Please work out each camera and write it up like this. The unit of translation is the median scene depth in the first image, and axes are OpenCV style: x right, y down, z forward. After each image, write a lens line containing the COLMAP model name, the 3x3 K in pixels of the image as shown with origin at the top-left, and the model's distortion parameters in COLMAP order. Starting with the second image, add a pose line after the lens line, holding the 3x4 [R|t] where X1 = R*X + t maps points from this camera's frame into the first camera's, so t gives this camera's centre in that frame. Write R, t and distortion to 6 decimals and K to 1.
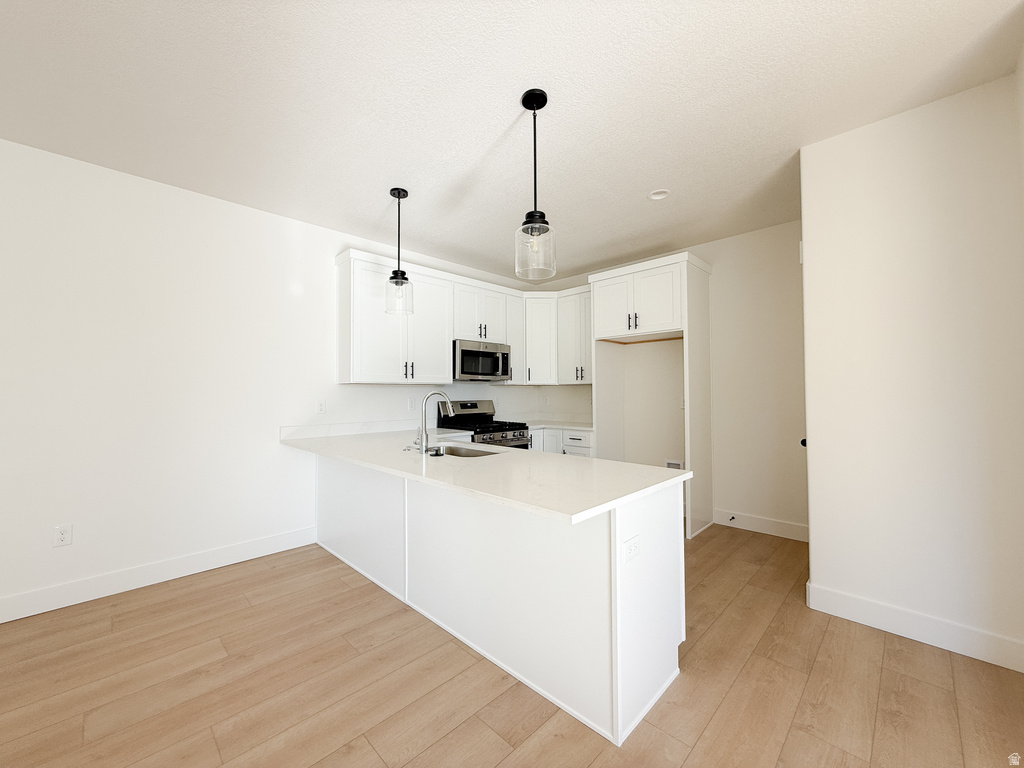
lens RADIAL K [[408.5, 0, 511.9], [0, 408.5, 382.9], [0, 0, 1]] dist [-0.002040, -0.000999]
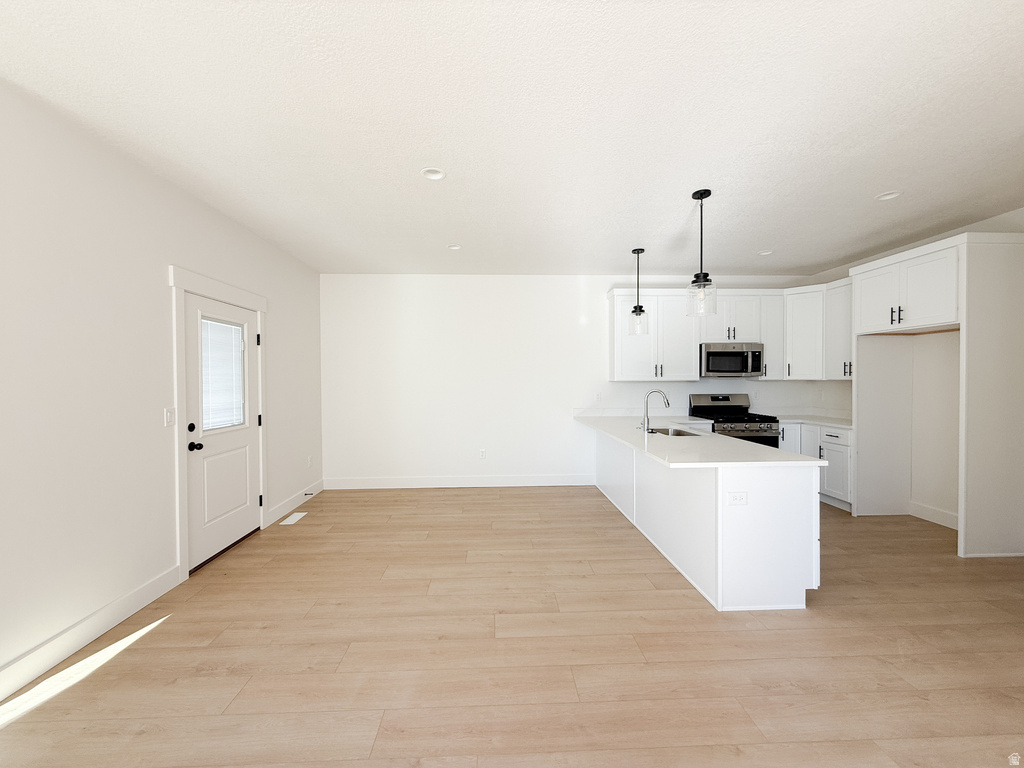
lens RADIAL K [[408.5, 0, 510.0], [0, 408.5, 382.1], [0, 0, 1]] dist [-0.002040, -0.000999]
pose [[0.733971, 0.007929, -0.679134, 0.256825], [0.015615, 0.999471, 0.028545, -0.034589], [0.679001, -0.031556, 0.733459, -0.260280]]
